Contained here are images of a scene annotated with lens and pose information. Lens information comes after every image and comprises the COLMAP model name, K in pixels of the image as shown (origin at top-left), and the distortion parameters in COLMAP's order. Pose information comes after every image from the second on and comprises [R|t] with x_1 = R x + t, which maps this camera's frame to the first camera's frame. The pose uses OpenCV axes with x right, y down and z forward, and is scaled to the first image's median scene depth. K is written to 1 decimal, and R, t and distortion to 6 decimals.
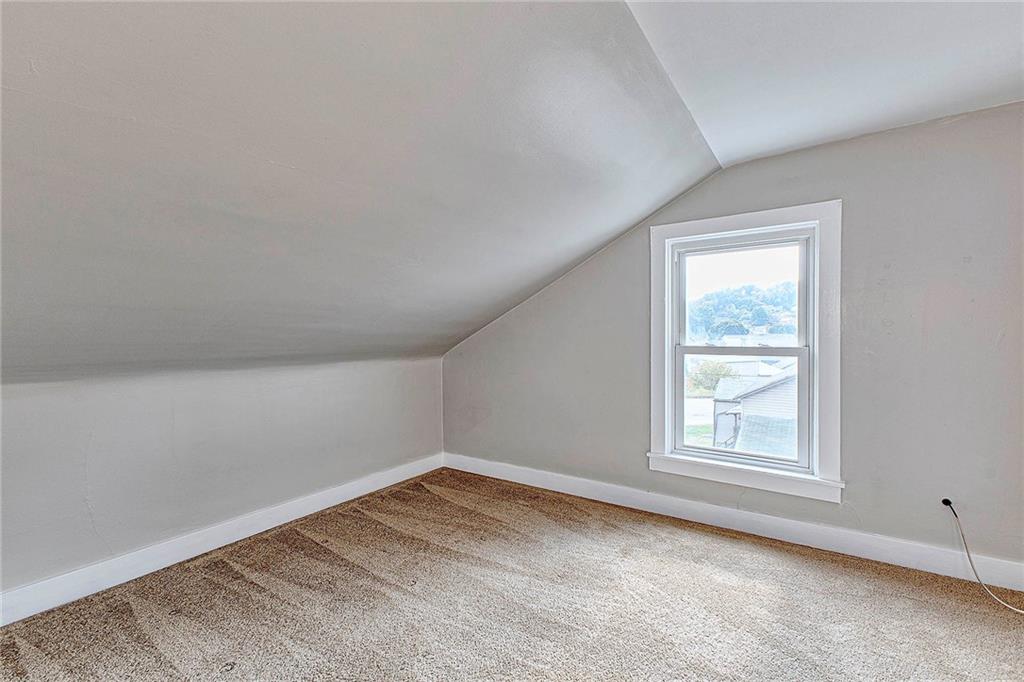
lens RADIAL K [[442.6, 0, 512.3], [0, 442.6, 339.7], [0, 0, 1]] dist [0.003121, 0.000284]
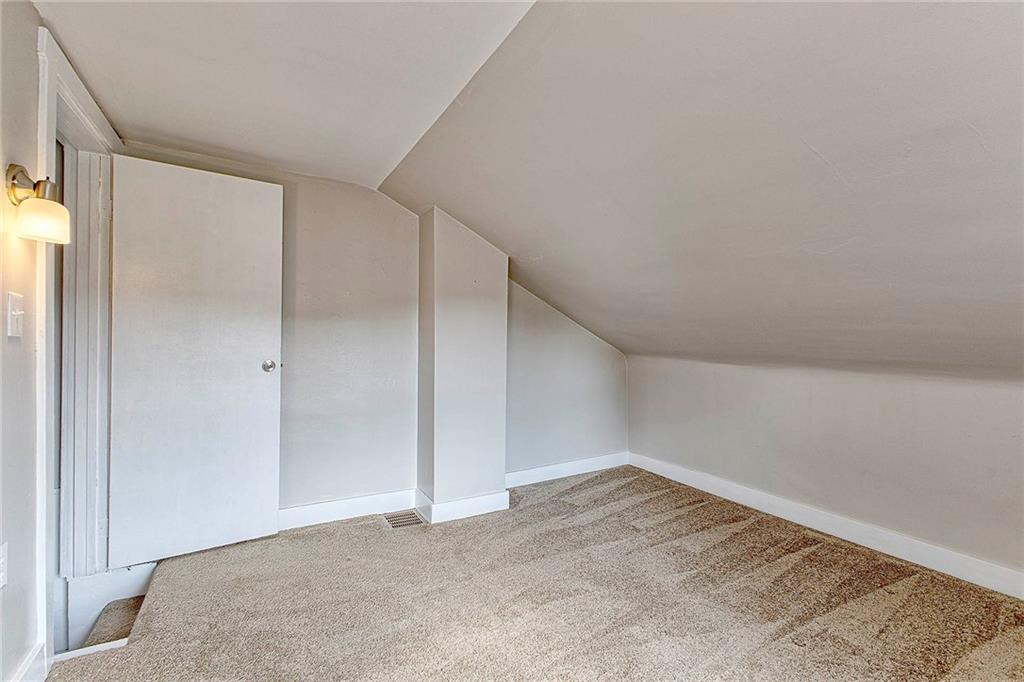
lens RADIAL K [[442.6, 0, 511.0], [0, 442.6, 335.1], [0, 0, 1]] dist [0.003121, 0.000284]
pose [[-0.425692, 0.004155, -0.904859, 0.647814], [-0.009967, 0.999907, 0.009280, -0.016640], [0.904813, 0.012969, -0.425611, 0.757536]]
